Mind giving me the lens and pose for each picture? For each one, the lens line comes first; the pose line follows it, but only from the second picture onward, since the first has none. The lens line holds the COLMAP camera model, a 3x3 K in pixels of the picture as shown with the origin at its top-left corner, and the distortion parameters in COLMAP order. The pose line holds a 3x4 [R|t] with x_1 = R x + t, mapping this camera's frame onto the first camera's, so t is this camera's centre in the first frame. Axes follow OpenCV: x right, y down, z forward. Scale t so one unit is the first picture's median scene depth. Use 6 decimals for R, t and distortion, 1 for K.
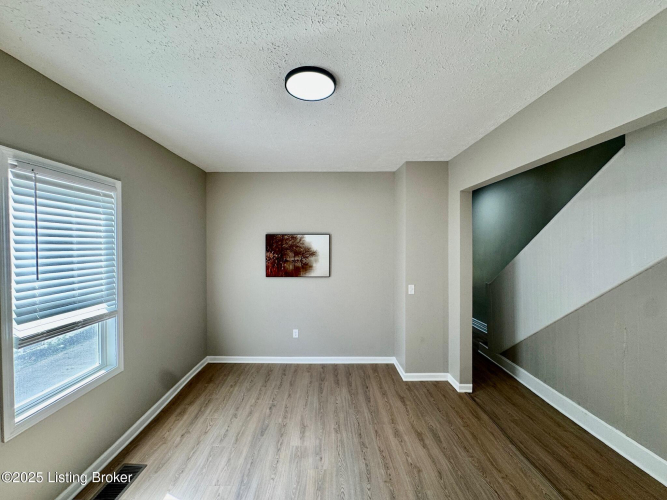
lens RADIAL K [[266.3, 0, 332.3], [0, 266.3, 248.9], [0, 0, 1]] dist [-0.002357, 0.000166]
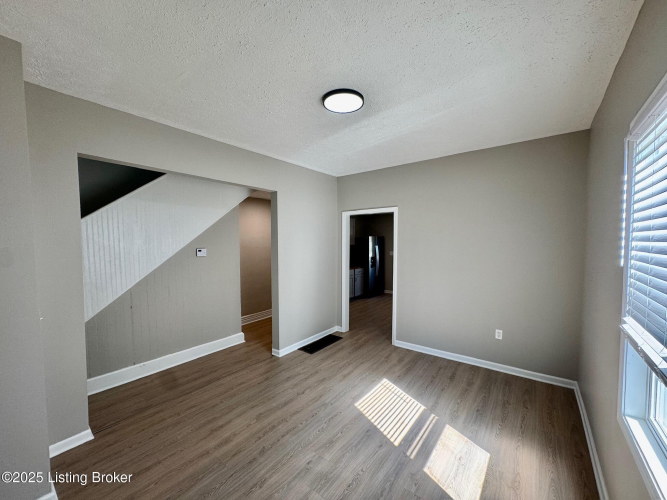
lens RADIAL K [[266.3, 0, 332.8], [0, 266.3, 251.7], [0, 0, 1]] dist [-0.002357, 0.000166]
pose [[-0.776326, -0.024261, 0.629865, -0.628655], [0.008795, 0.998745, 0.049310, 0.010467], [-0.630270, 0.043820, -0.775138, 1.528810]]
